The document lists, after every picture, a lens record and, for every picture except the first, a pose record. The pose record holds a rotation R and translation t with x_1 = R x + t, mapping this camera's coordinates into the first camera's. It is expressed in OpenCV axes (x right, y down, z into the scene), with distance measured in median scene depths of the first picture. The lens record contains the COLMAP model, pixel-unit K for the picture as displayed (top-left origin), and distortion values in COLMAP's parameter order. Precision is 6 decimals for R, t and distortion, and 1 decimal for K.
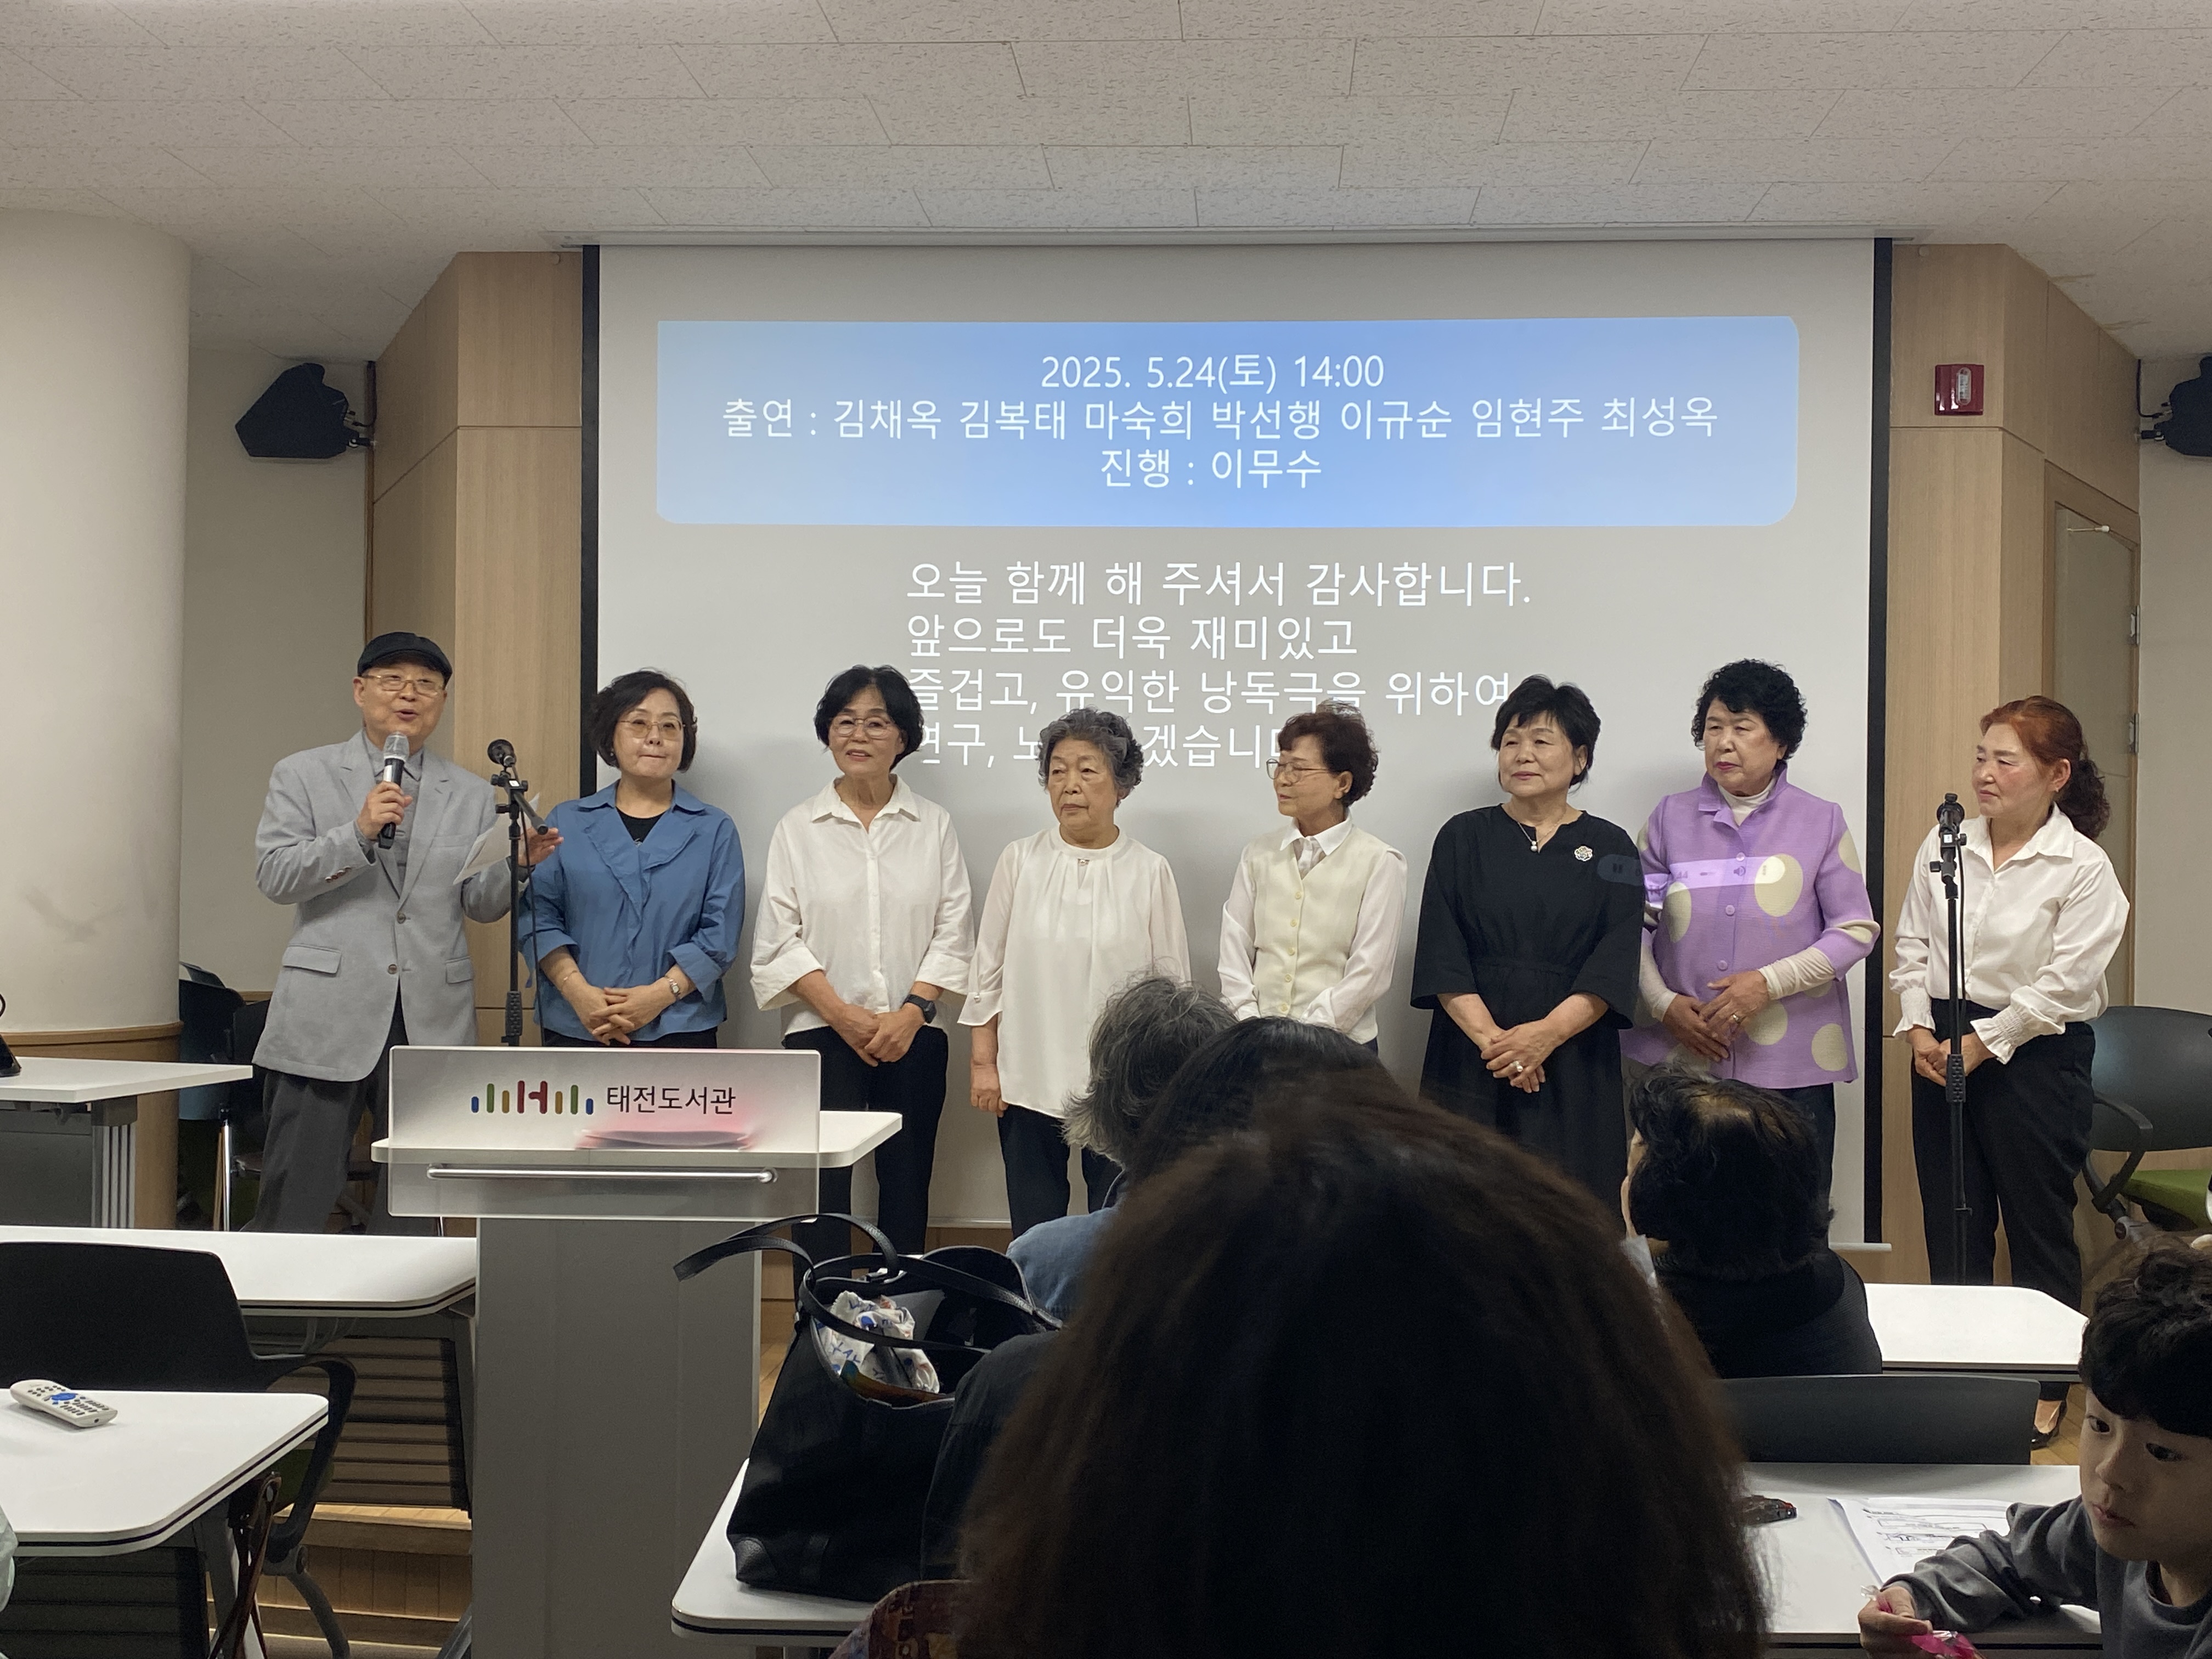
lens RADIAL K [[2306.2, 0, 1099.2], [0, 2306.2, 854.6], [0, 0, 1]] dist [0.141405, -0.356719]
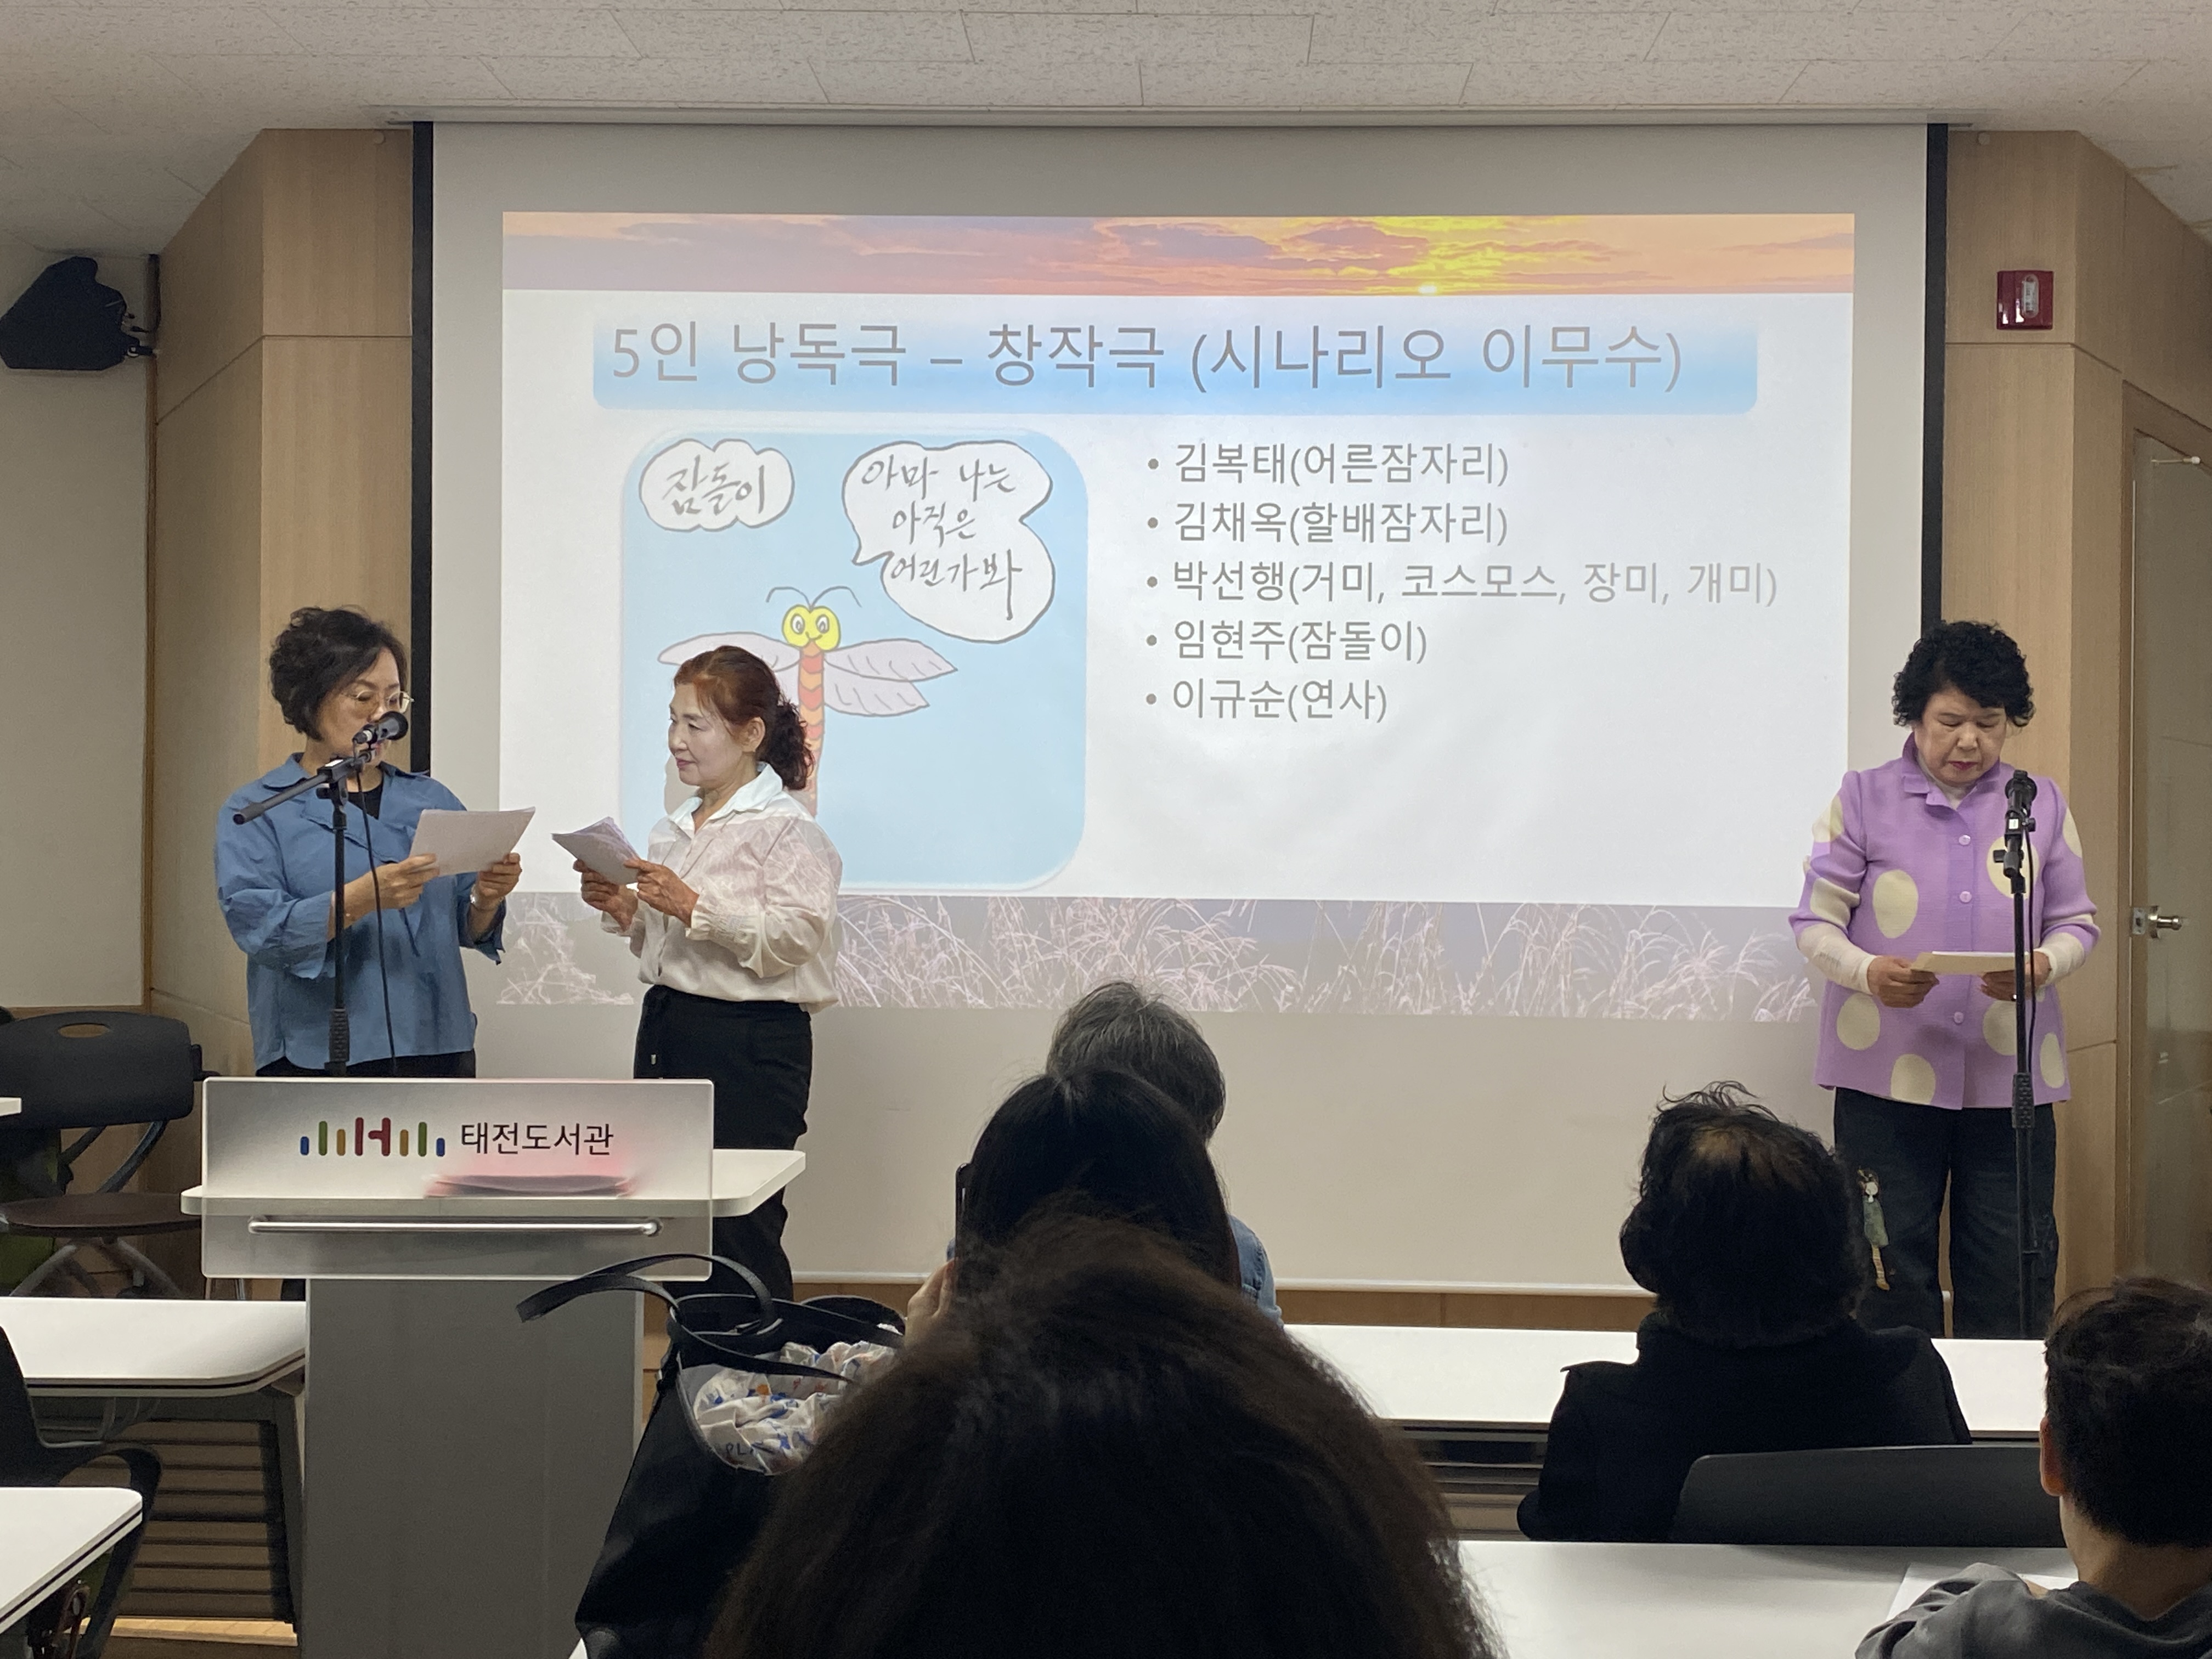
lens RADIAL K [[2755.9, 0, 1106.0], [0, 2755.9, 829.5], [0, 0, 1]] dist [0.161566, -0.453933]
pose [[0.999392, -0.003128, 0.034727, -0.007040], [0.003117, 0.999995, 0.000348, -0.004971], [-0.034728, -0.000240, 0.999397, -0.017627]]
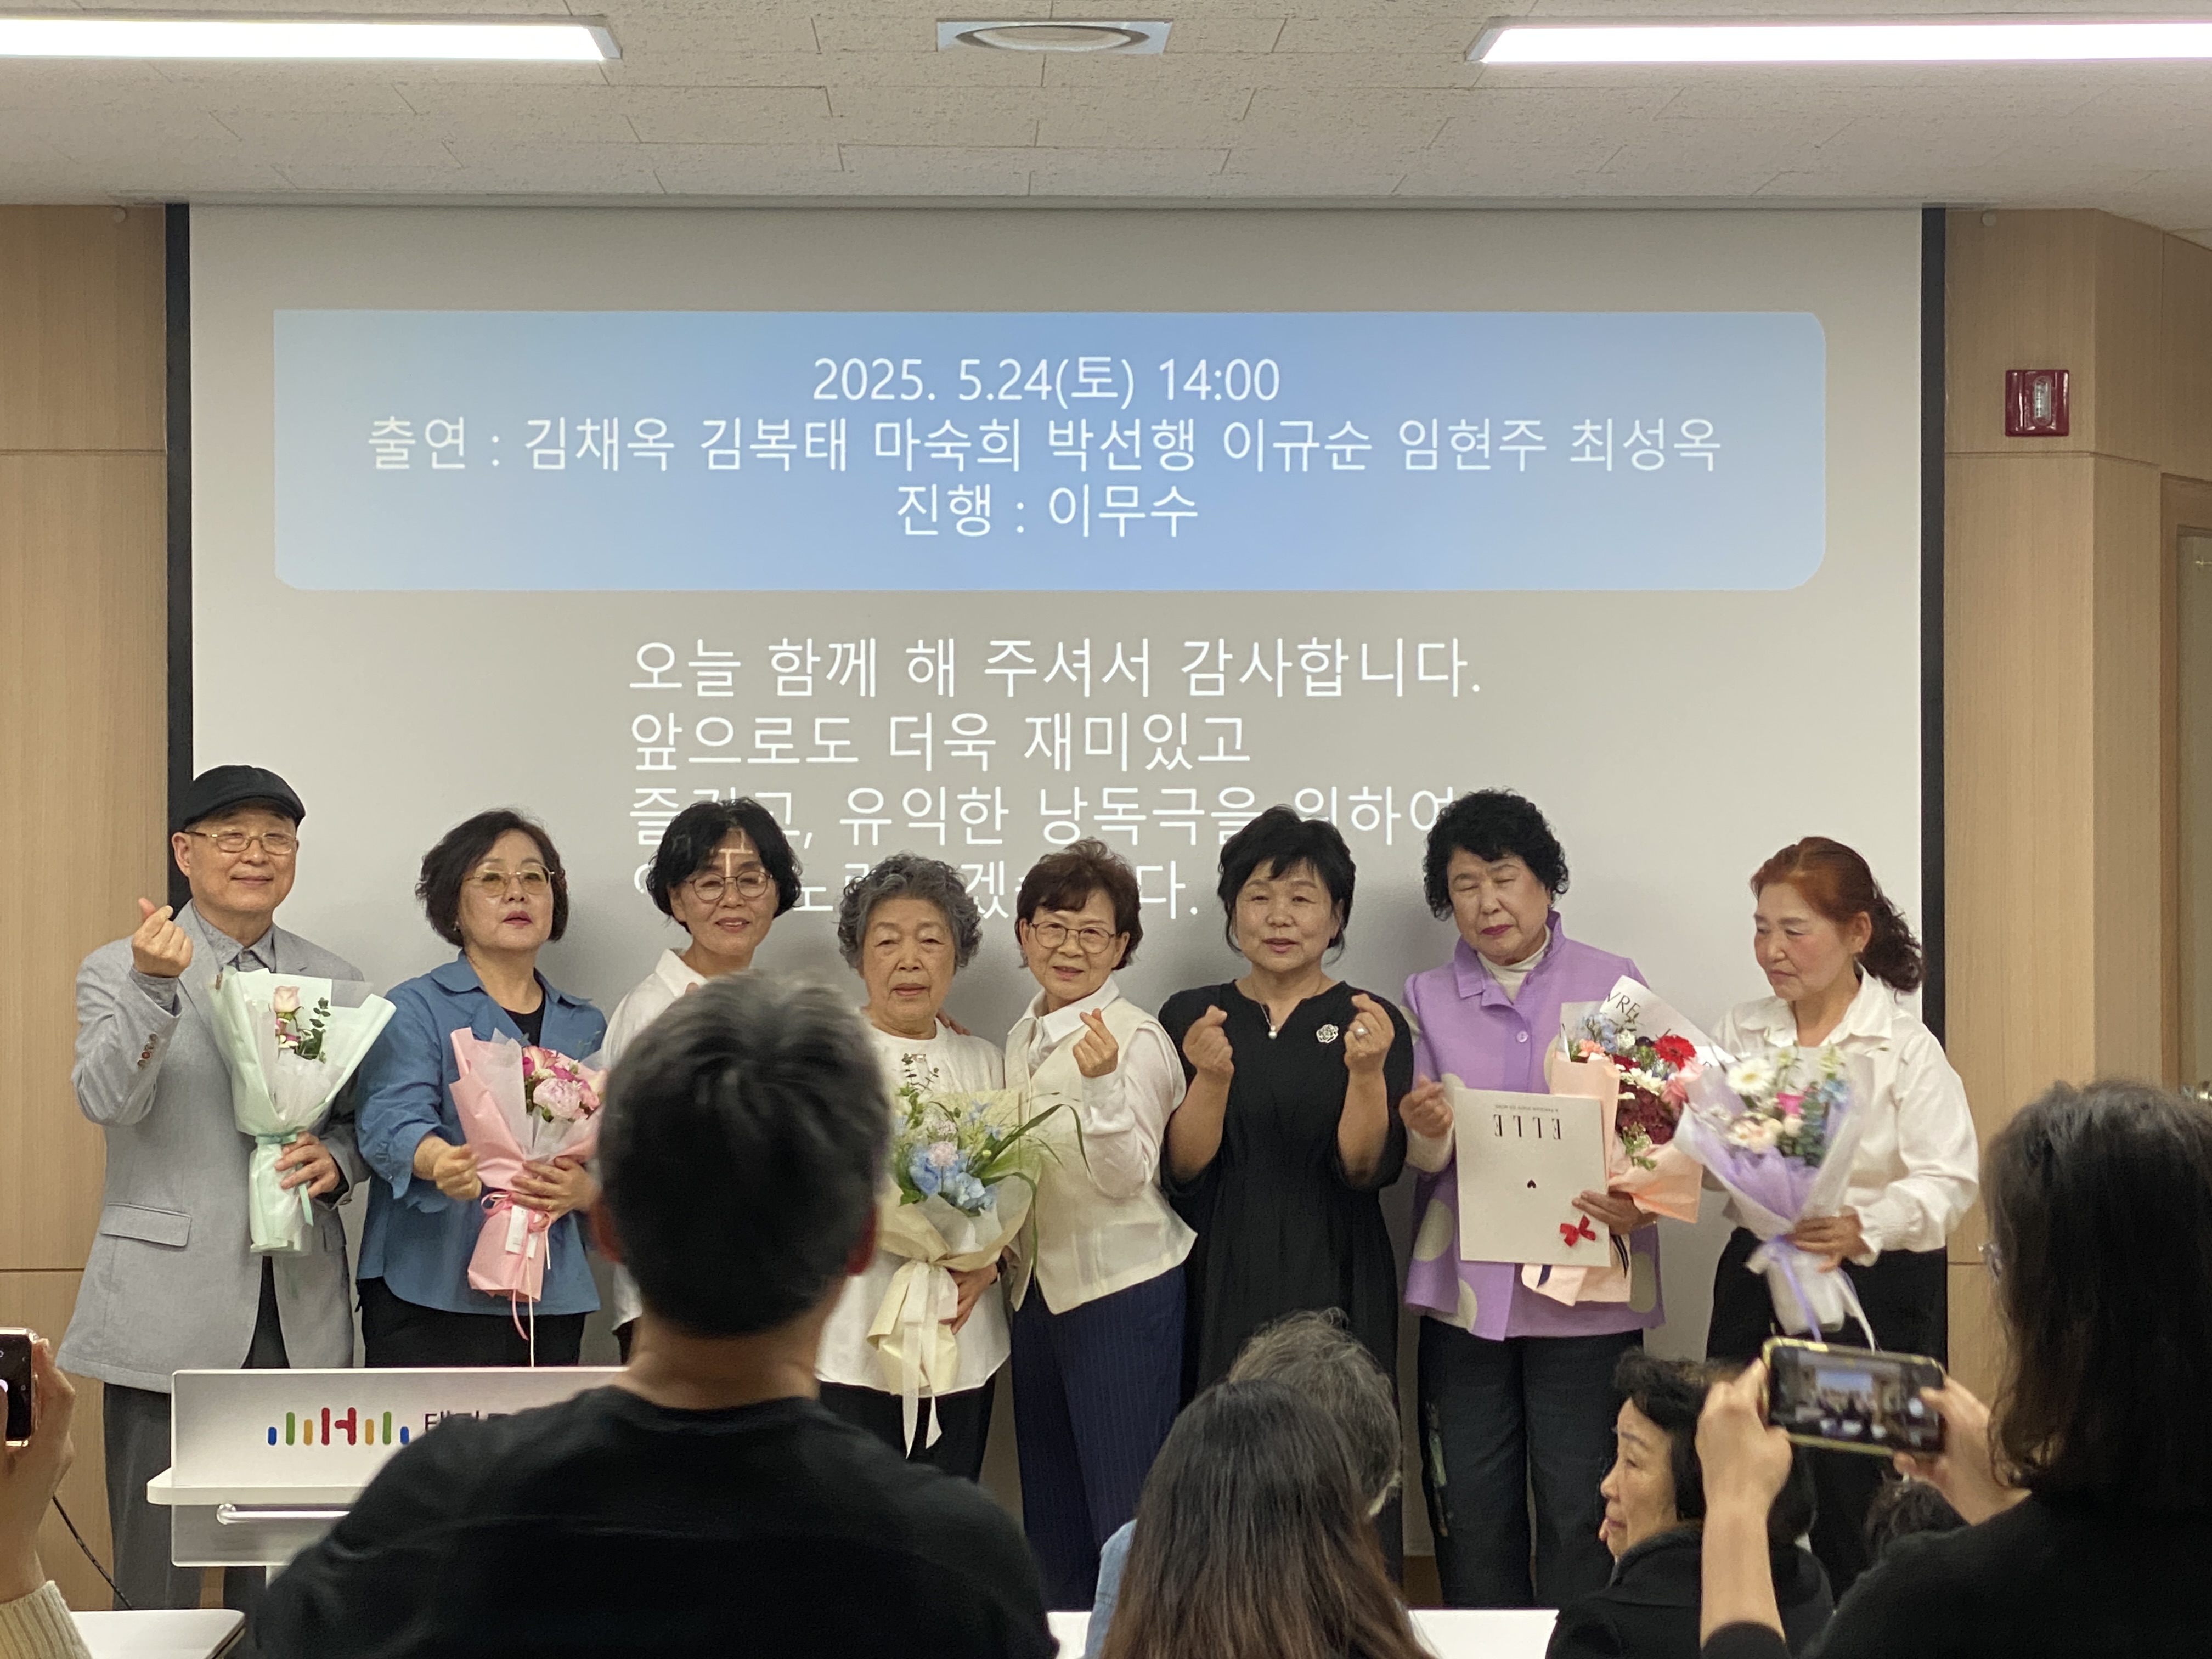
lens RADIAL K [[4993.8, 0, 1106.0], [0, 4993.8, 829.5], [0, 0, 1]] dist [0.019036, 0.694981]
pose [[0.995014, -0.016844, 0.098306, -0.091111], [0.014831, 0.999666, 0.021173, -0.100330], [-0.098630, -0.019609, 0.994931, -0.577975]]
